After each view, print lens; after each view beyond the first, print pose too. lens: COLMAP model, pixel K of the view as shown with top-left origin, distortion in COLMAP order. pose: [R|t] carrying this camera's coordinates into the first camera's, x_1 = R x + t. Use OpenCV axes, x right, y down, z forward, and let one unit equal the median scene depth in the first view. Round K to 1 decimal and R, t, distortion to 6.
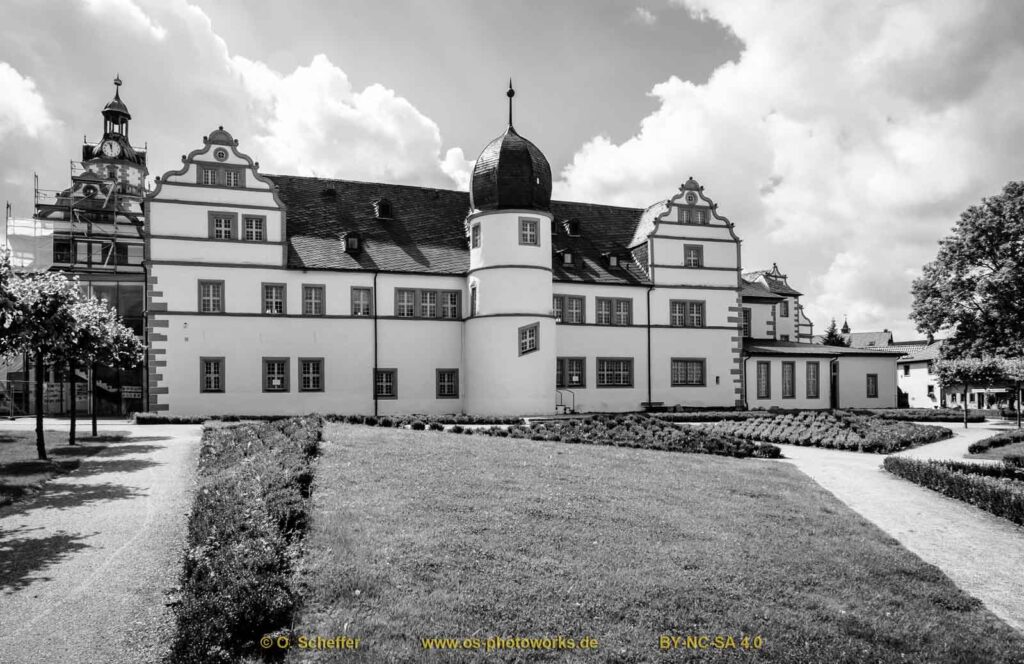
lens RADIAL K [[658.5, 0, 402.8], [0, 658.5, 381.5], [0, 0, 1]] dist [-0.001417, 0.000934]
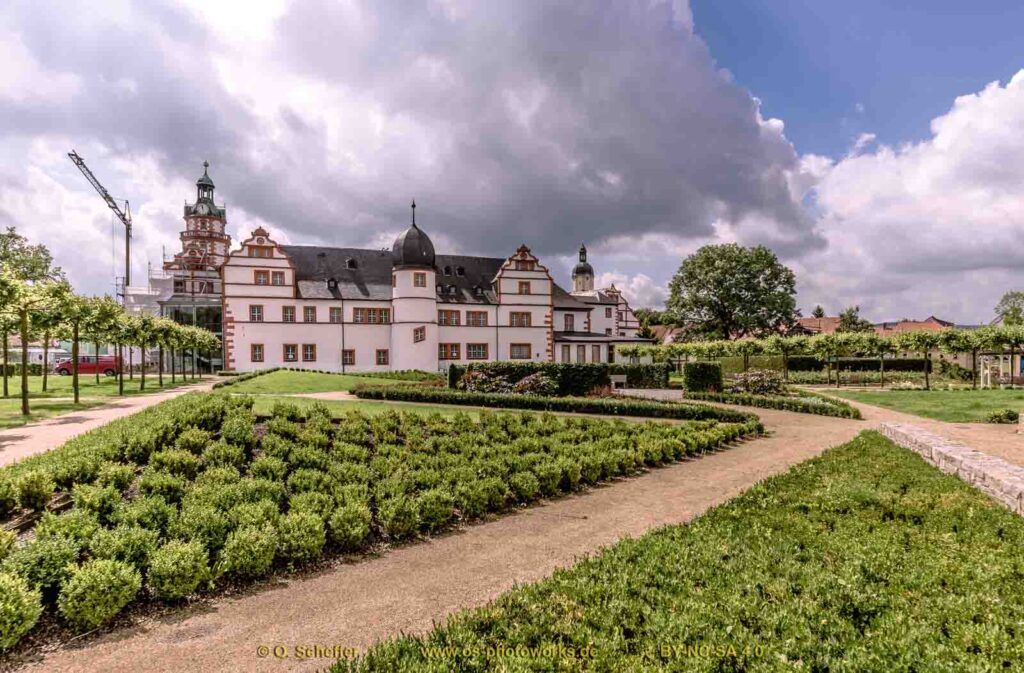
lens RADIAL K [[539.7, 0, 454.4], [0, 539.7, 373.2], [0, 0, 1]] dist [0.006720, 0.000001]
pose [[0.999838, -0.001119, 0.017970, 0.249778], [0.000569, 0.999531, 0.030606, 0.001952], [-0.017996, -0.030591, 0.999370, -0.582174]]
